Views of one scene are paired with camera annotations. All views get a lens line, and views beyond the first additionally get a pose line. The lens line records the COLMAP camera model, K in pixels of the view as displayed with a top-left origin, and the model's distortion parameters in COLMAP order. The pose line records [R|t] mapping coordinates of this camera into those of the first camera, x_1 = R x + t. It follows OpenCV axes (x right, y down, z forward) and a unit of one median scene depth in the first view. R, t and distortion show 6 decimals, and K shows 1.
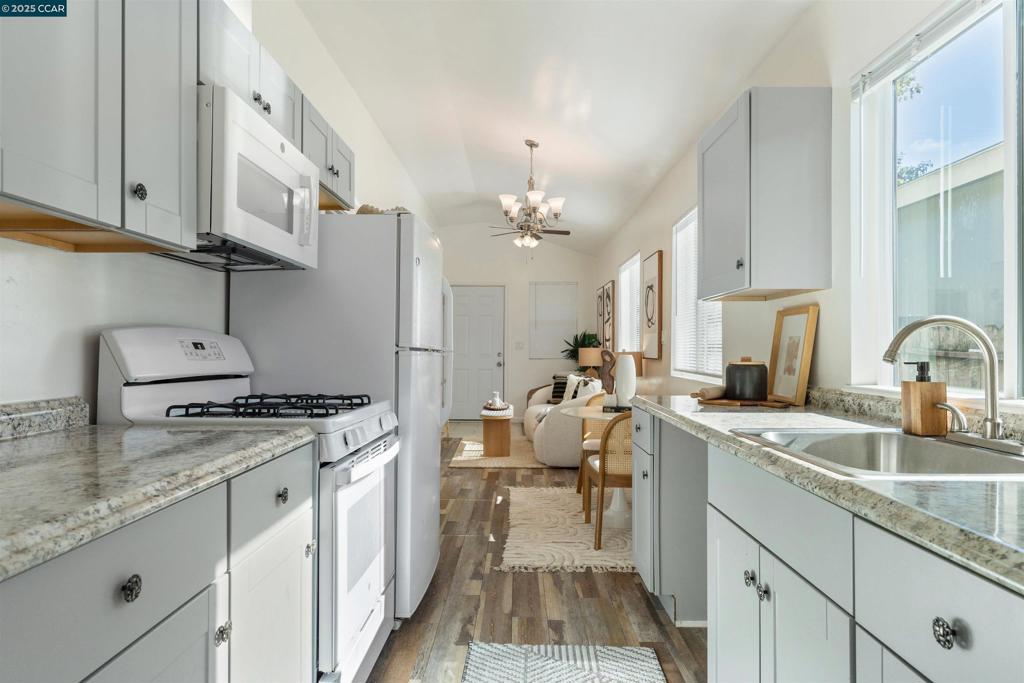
lens RADIAL K [[609.8, 0, 512.0], [0, 609.8, 341.5], [0, 0, 1]] dist [0.001206, 0.000439]
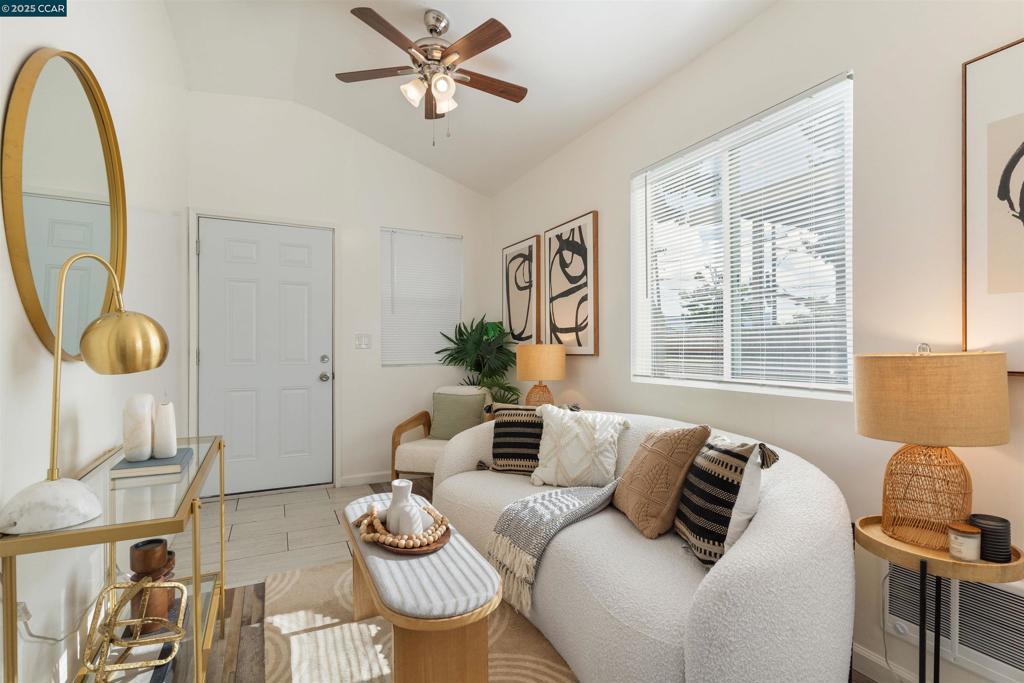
lens RADIAL K [[490.8, 0, 513.7], [0, 490.8, 348.5], [0, 0, 1]] dist [0.000484, -0.000631]
pose [[0.892740, -0.006556, 0.450525, -0.226335], [0.000938, 0.999919, 0.012691, 0.025044], [-0.450572, -0.010908, 0.892674, 1.874003]]
